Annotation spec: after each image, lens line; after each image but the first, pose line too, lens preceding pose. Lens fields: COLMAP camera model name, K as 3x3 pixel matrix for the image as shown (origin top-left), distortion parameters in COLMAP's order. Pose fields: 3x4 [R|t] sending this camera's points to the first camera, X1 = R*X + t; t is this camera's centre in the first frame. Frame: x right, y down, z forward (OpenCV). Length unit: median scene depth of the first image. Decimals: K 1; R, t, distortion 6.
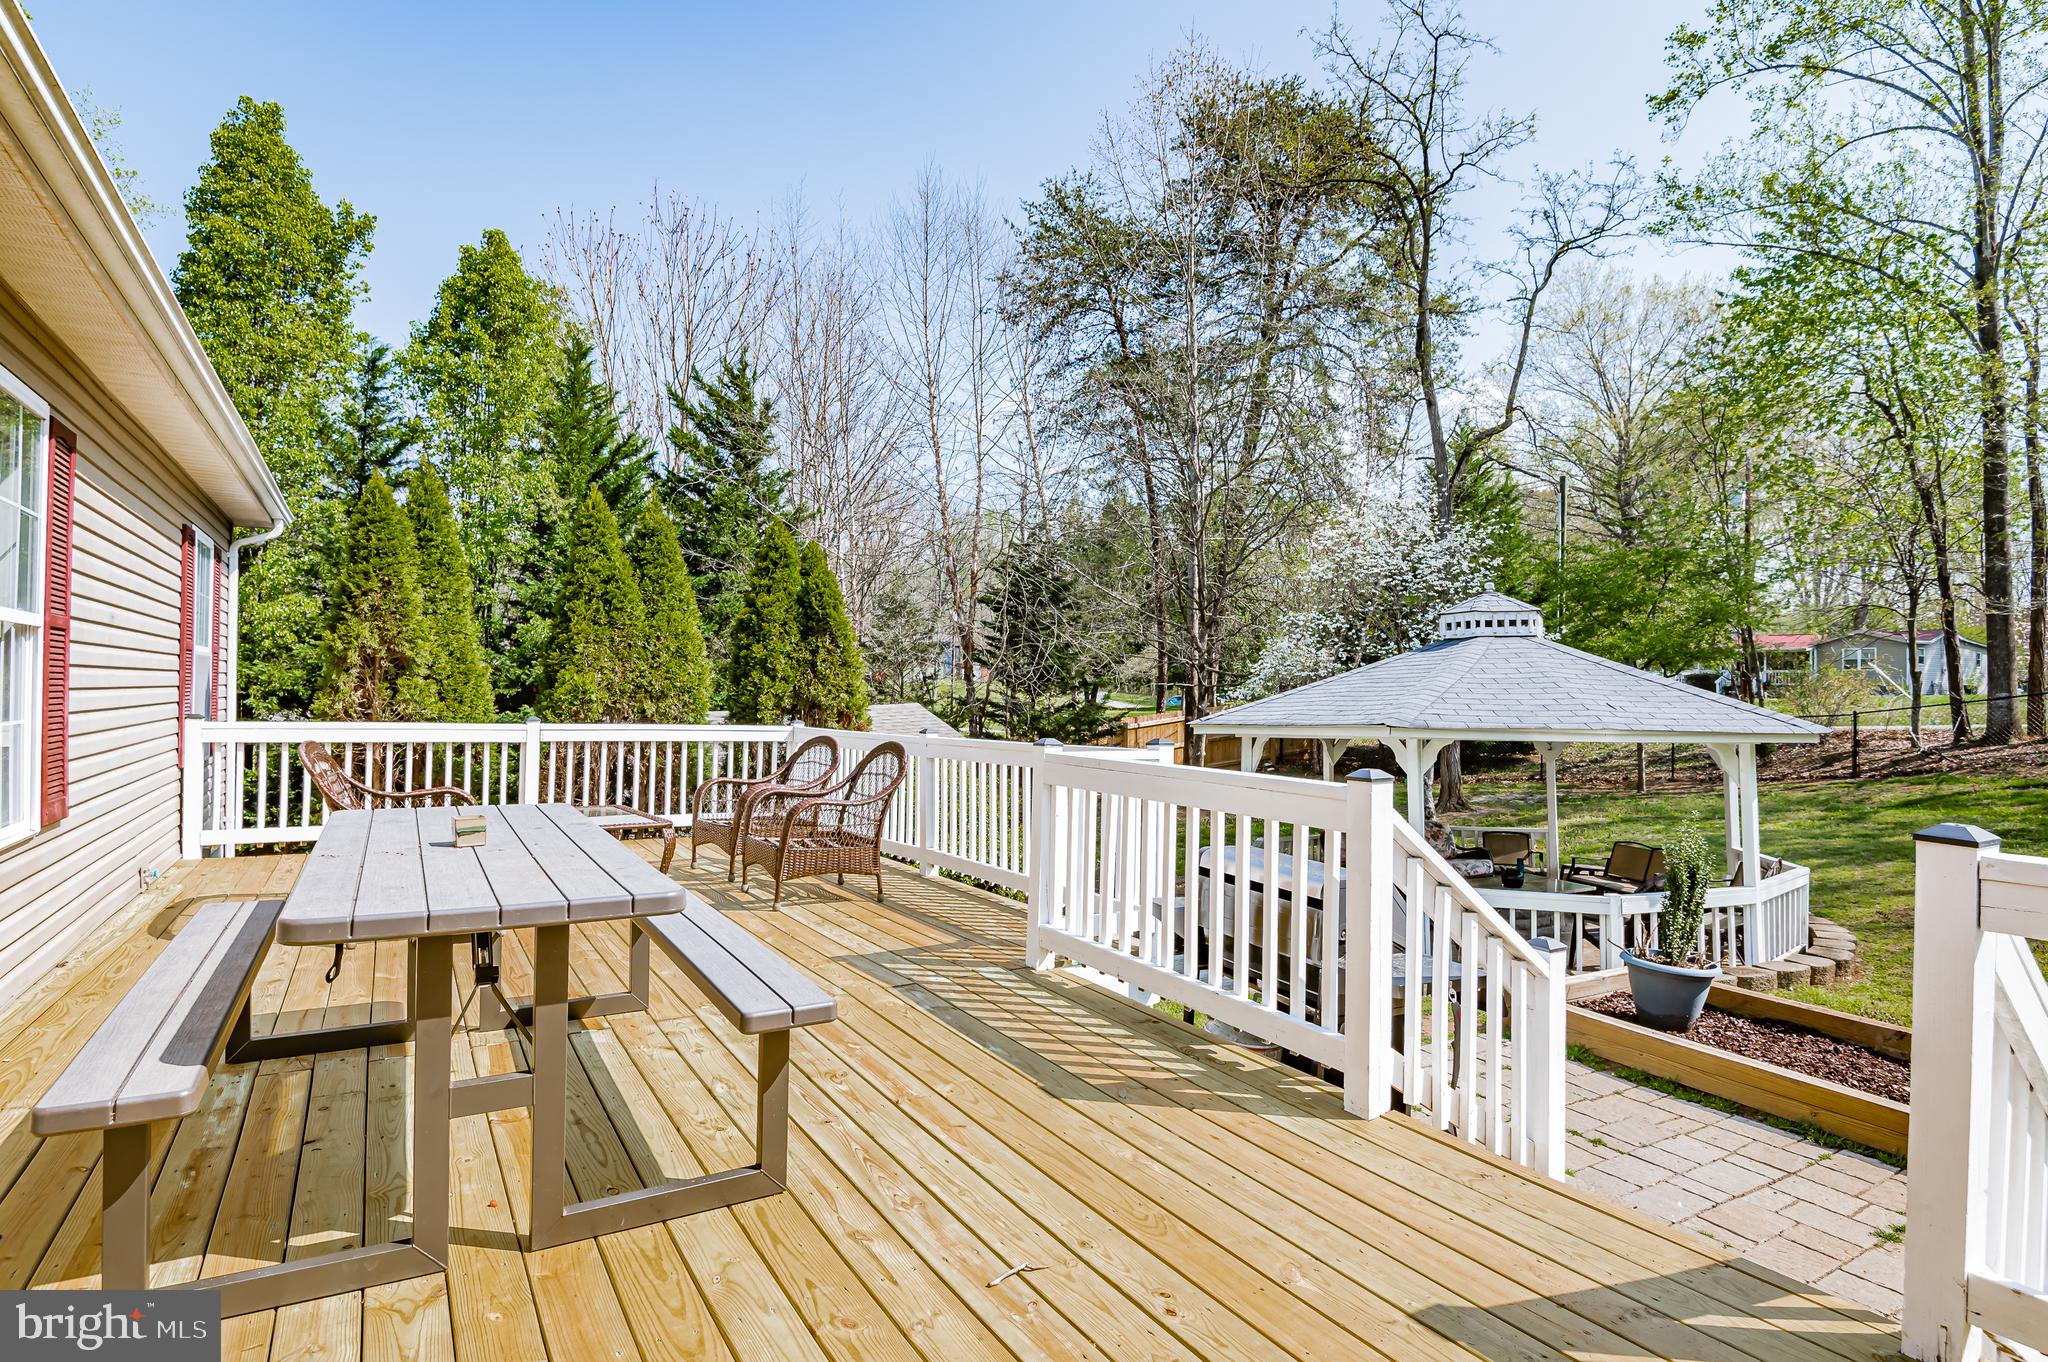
lens RADIAL K [[1063.1, 0, 1011.8], [0, 1063.1, 686.6], [0, 0, 1]] dist [-0.026098, -0.001012]
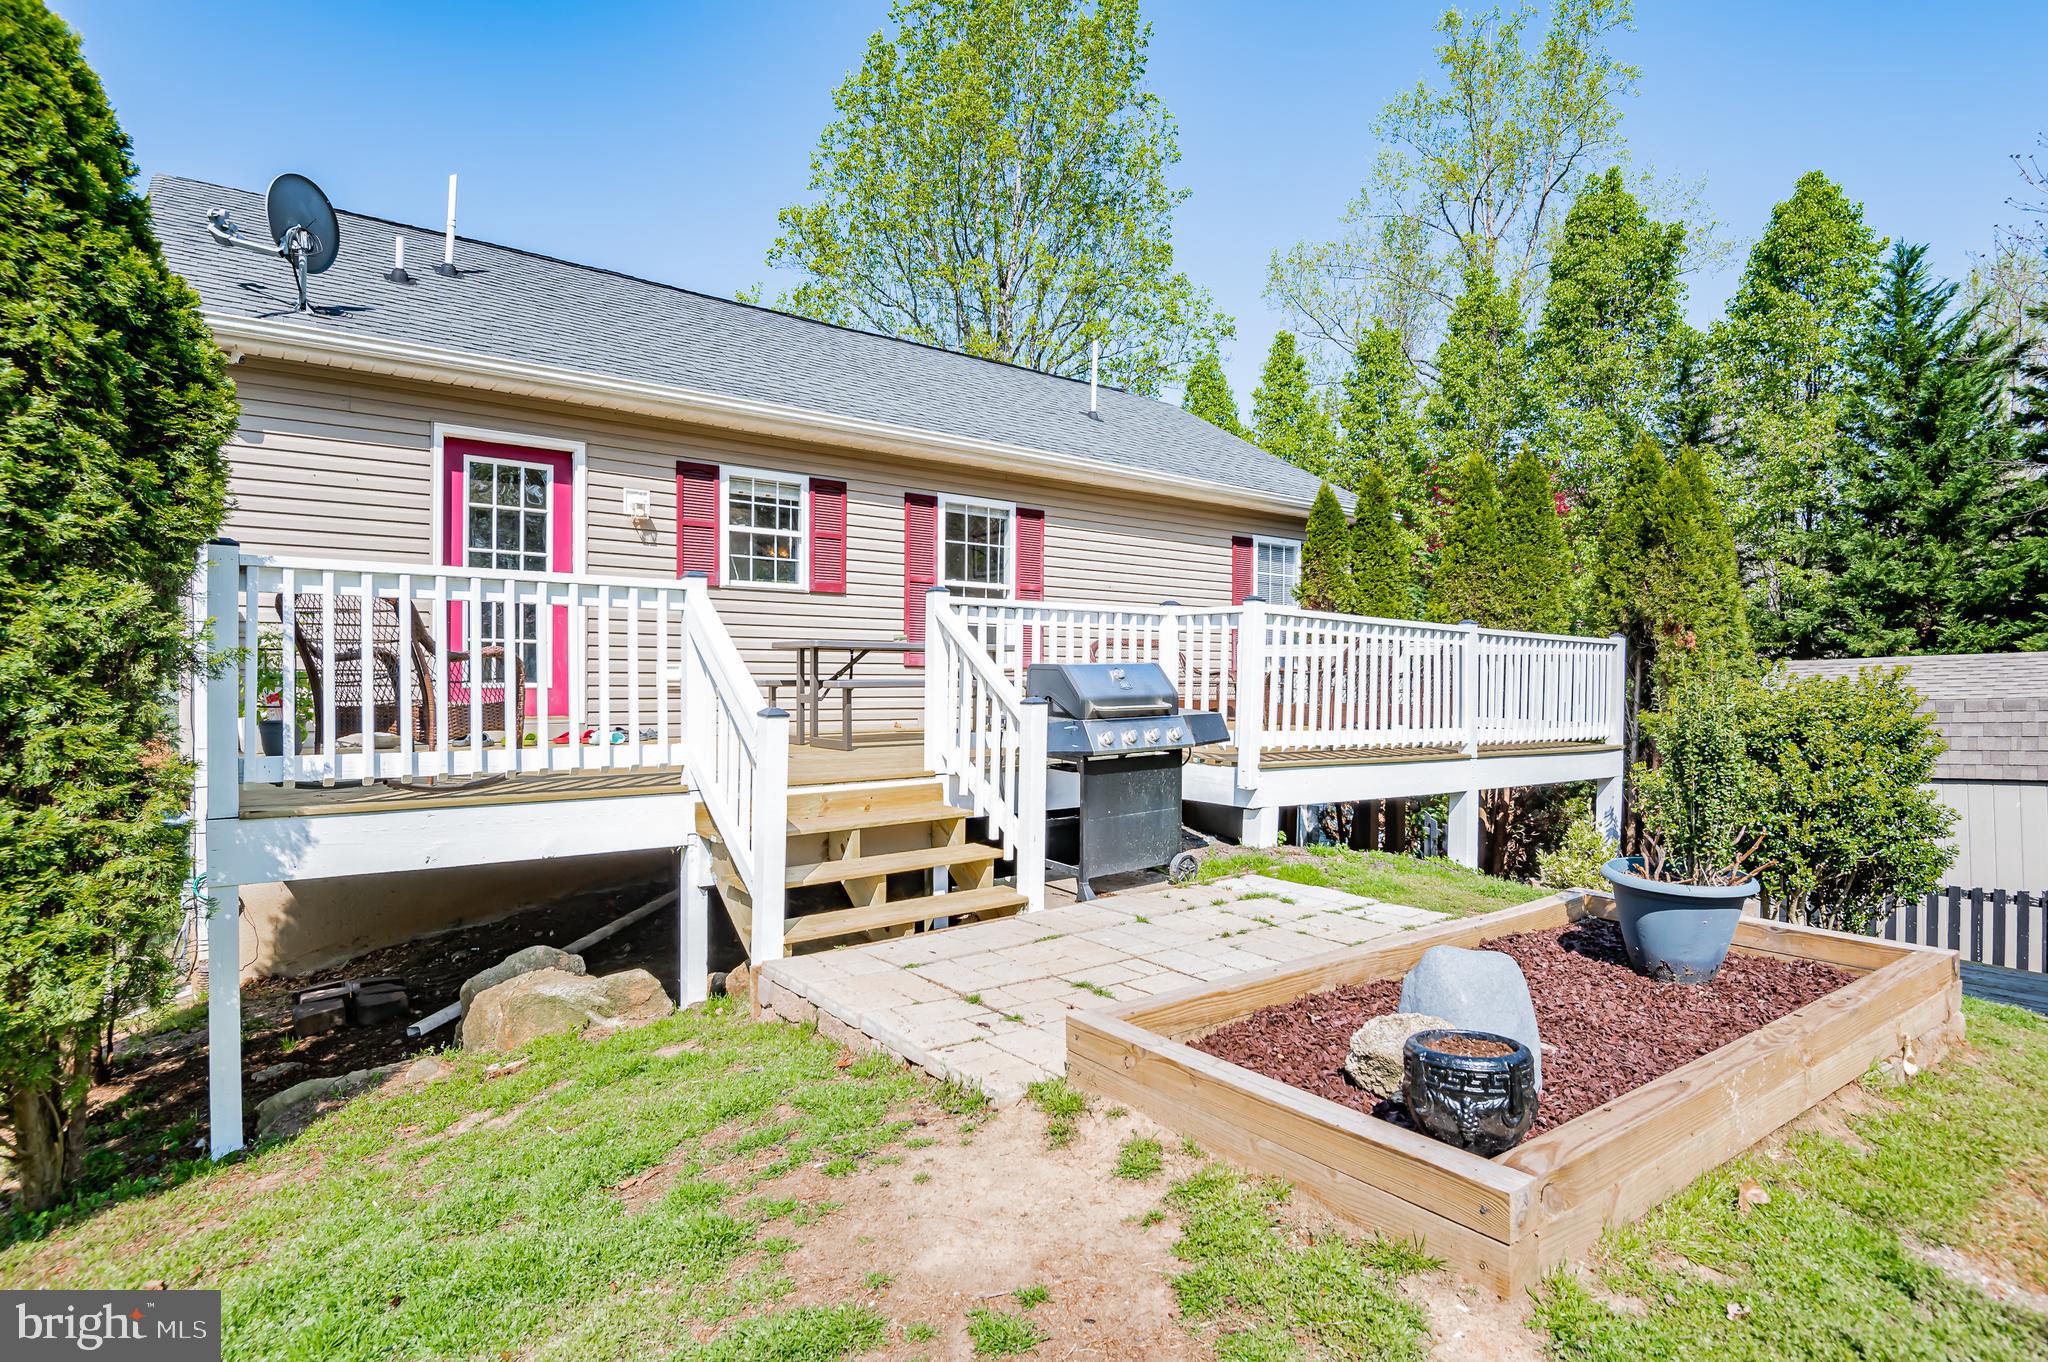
lens RADIAL K [[1063.1, 0, 1011.8], [0, 1063.1, 686.6], [0, 0, 1]] dist [-0.026098, -0.001012]
pose [[0.104038, -0.013734, -0.994479, 0.405812], [0.010014, 0.999868, -0.012760, 0.049250], [0.994523, -0.008632, 0.104162, 0.170432]]
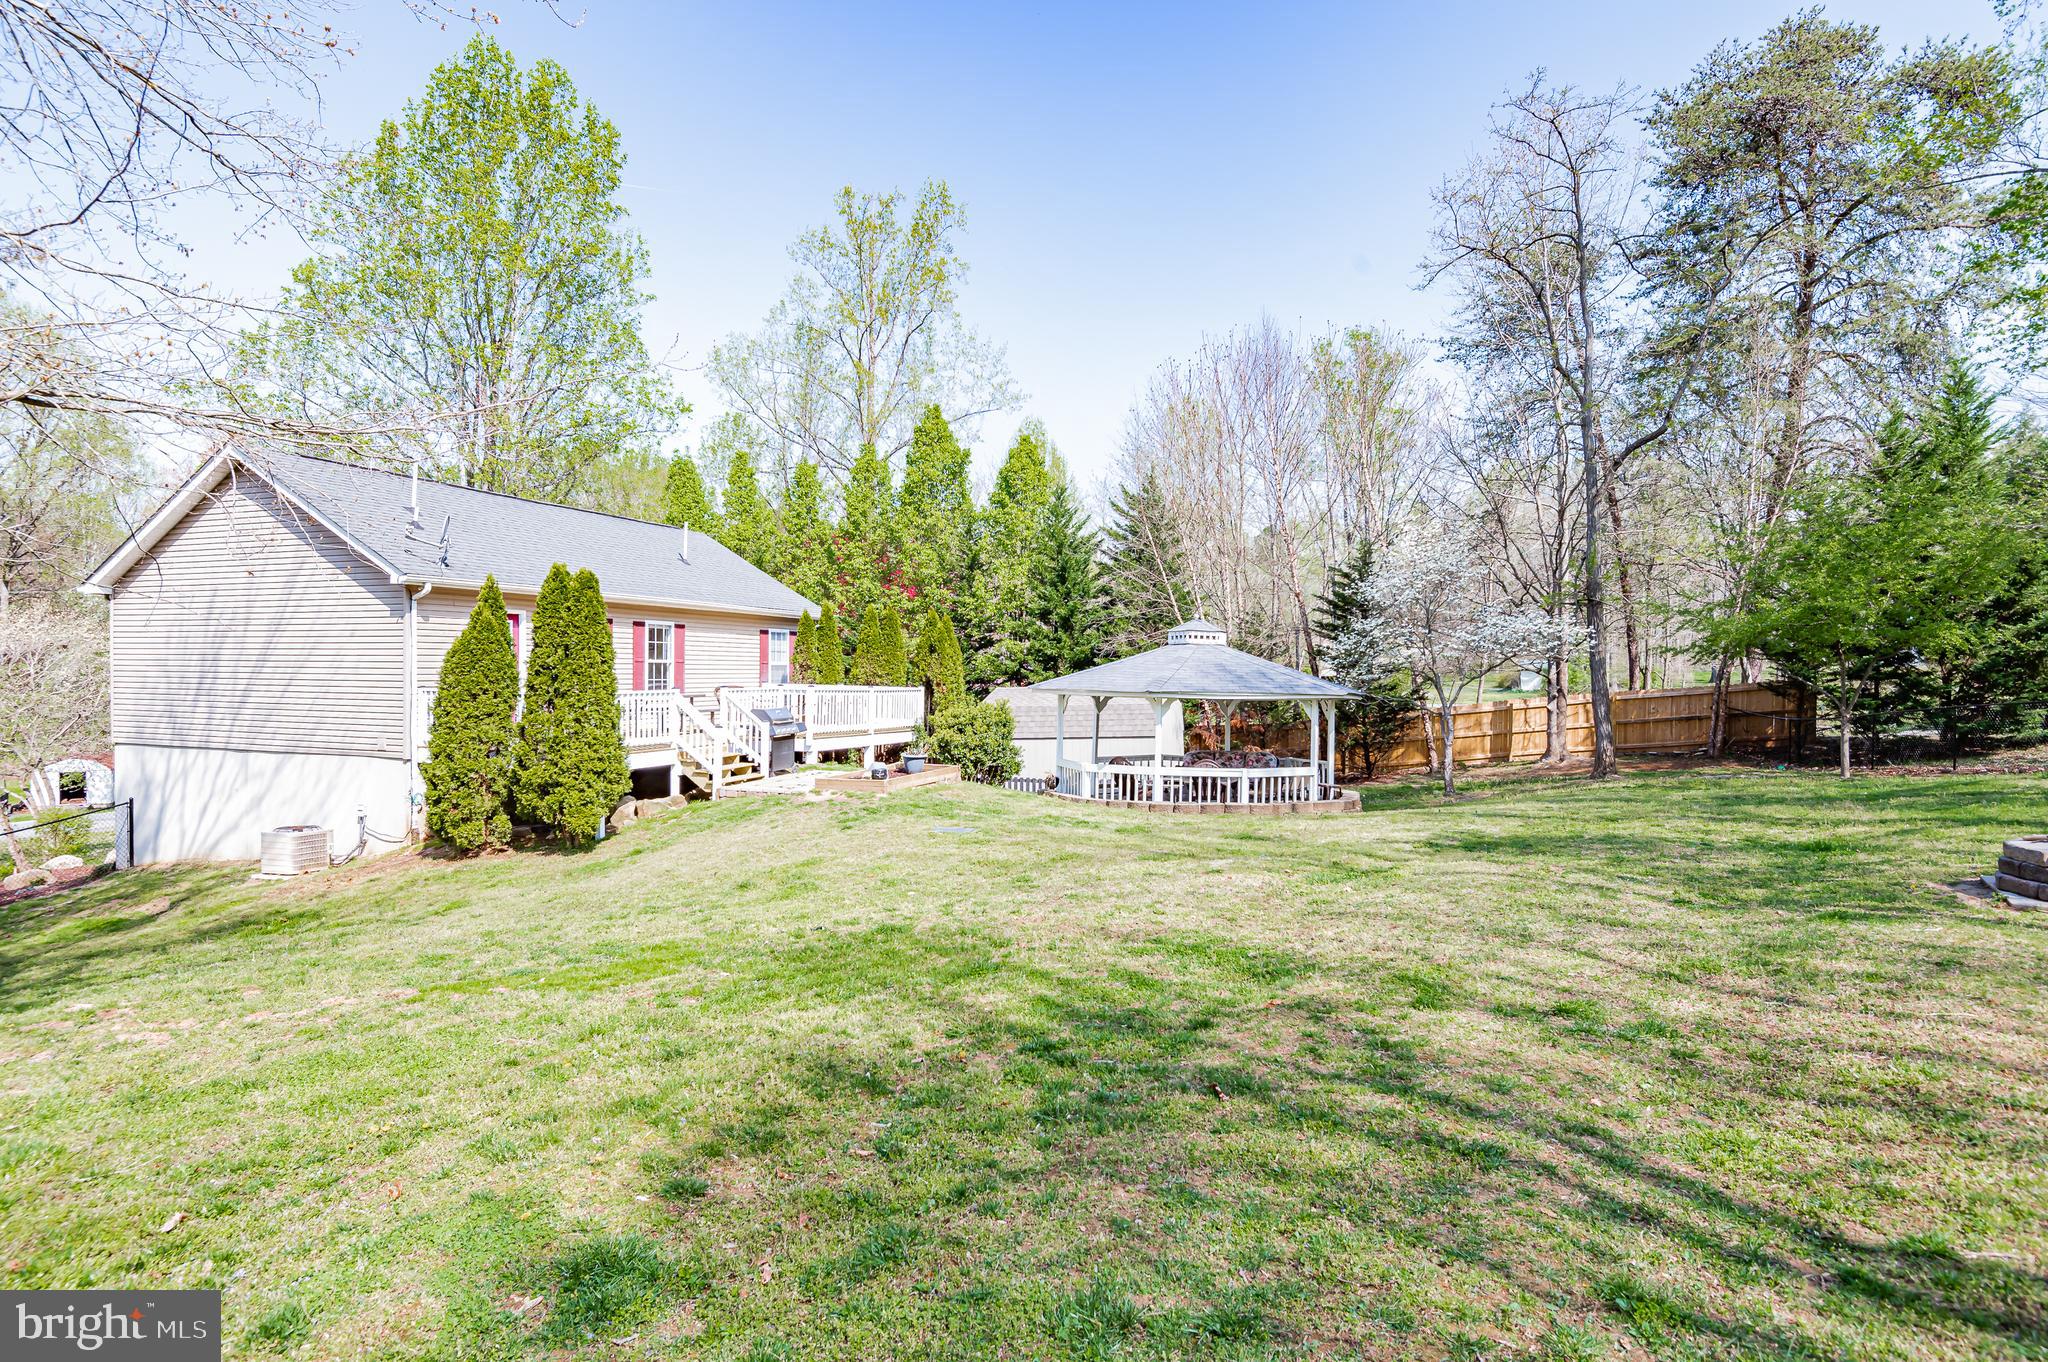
lens RADIAL K [[1183.7, 0, 1024.0], [0, 1183.7, 681.0], [0, 0, 1]] dist [-0.071927, -0.000107]
pose [[0.617560, -0.001350, -0.786523, 1.288122], [0.011935, 0.999899, 0.007655, -0.001495], [0.786433, -0.014114, 0.617514, -0.369443]]
